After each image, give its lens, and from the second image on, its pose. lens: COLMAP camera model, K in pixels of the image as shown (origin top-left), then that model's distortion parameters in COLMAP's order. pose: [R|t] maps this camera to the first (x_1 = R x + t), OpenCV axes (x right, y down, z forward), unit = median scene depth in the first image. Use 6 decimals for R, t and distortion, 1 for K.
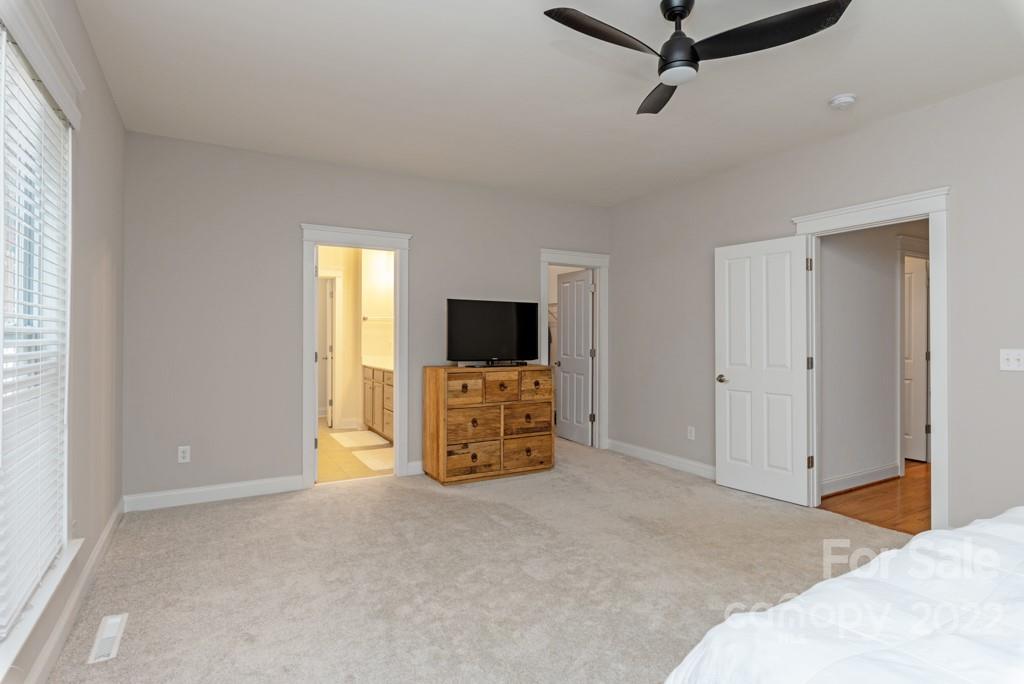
lens RADIAL K [[534.2, 0, 509.7], [0, 534.2, 328.6], [0, 0, 1]] dist [0.001462, 0.000346]
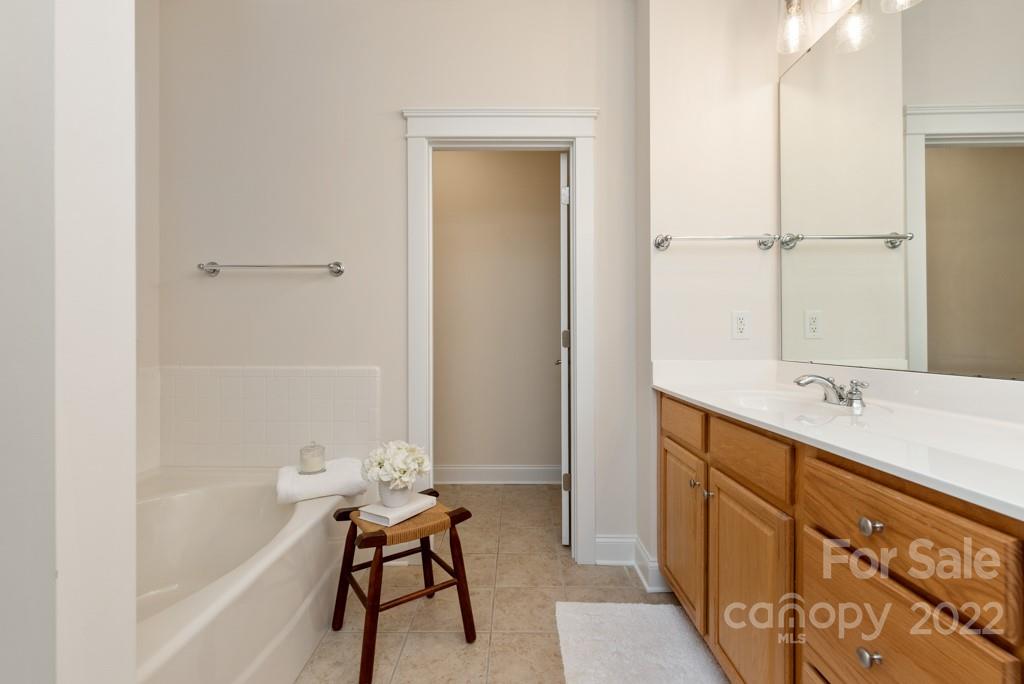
lens RADIAL K [[444.2, 0, 512.3], [0, 444.2, 335.1], [0, 0, 1]] dist [-0.001501, -0.000070]
pose [[0.864401, -0.008003, -0.502739, -0.215060], [0.007499, 0.999967, -0.003025, 0.035984], [0.502746, -0.001155, 0.864433, 0.726030]]
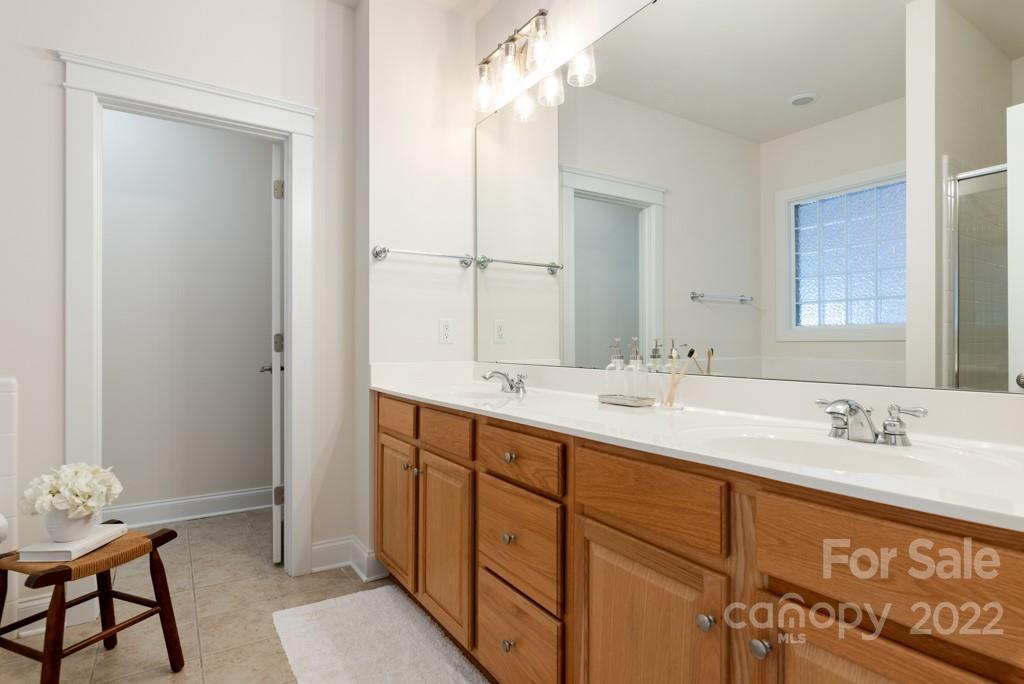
lens RADIAL K [[521.2, 0, 515.1], [0, 521.2, 345.1], [0, 0, 1]] dist [0.001469, 0.000045]
pose [[0.997823, -0.001915, 0.065924, -0.206458], [0.001199, 0.999940, 0.010905, 0.036017], [-0.065941, -0.010802, 0.997765, 0.661547]]
